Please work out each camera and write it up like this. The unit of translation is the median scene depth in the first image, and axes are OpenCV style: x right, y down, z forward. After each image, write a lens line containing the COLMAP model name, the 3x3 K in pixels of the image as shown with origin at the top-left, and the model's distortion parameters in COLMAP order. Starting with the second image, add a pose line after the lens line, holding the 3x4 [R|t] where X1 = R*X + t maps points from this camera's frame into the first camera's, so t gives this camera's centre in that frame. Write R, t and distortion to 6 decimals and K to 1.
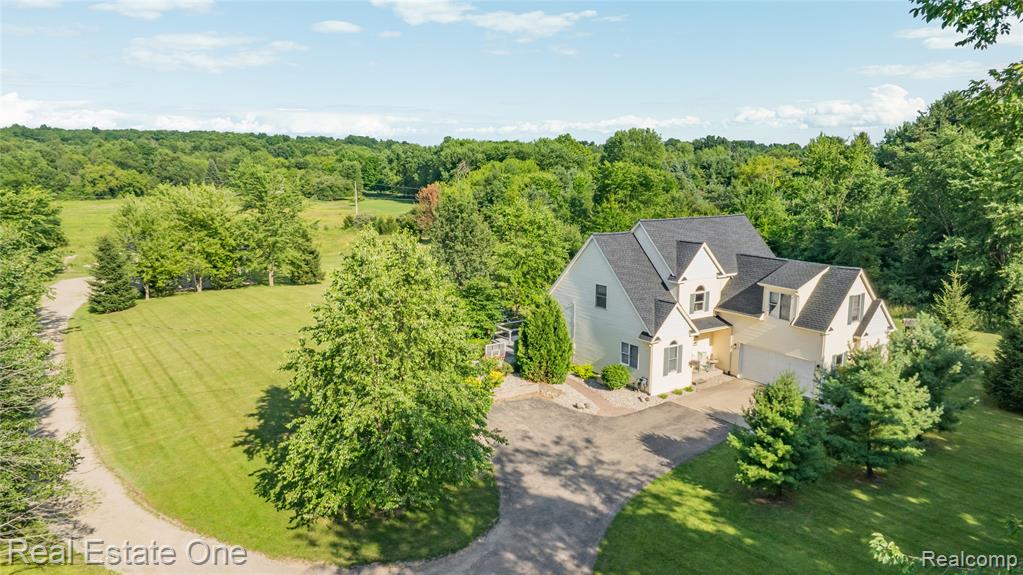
lens RADIAL K [[712.6, 0, 511.5], [0, 712.6, 287.5], [0, 0, 1]] dist [0.003114, 0.001642]
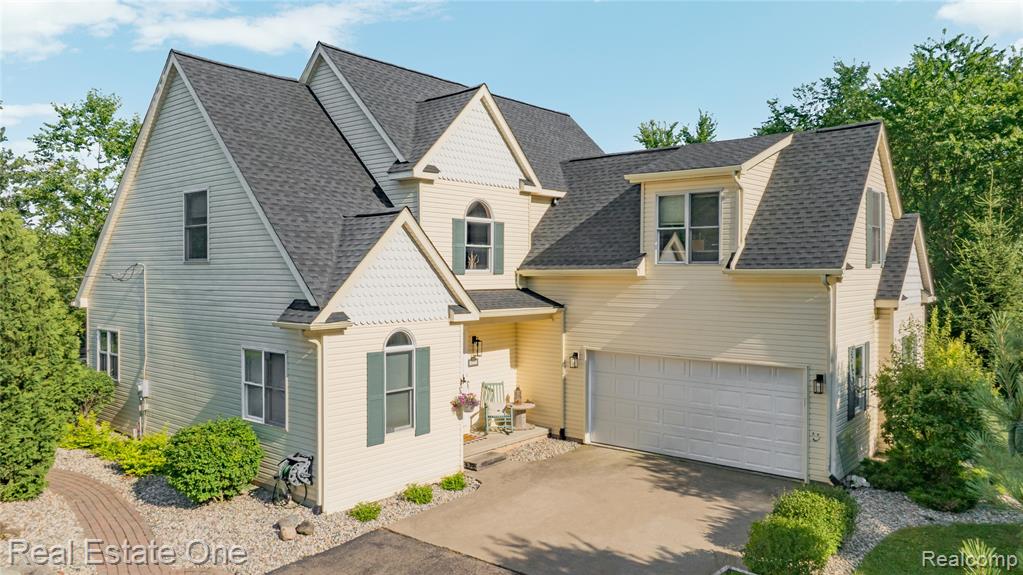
lens RADIAL K [[712.6, 0, 511.5], [0, 712.6, 287.5], [0, 0, 1]] dist [0.003114, 0.001642]
pose [[0.966117, -0.007462, 0.257998, 0.191654], [0.048146, 0.987248, -0.151738, 0.105333], [-0.253575, 0.159018, 0.954156, 0.668658]]
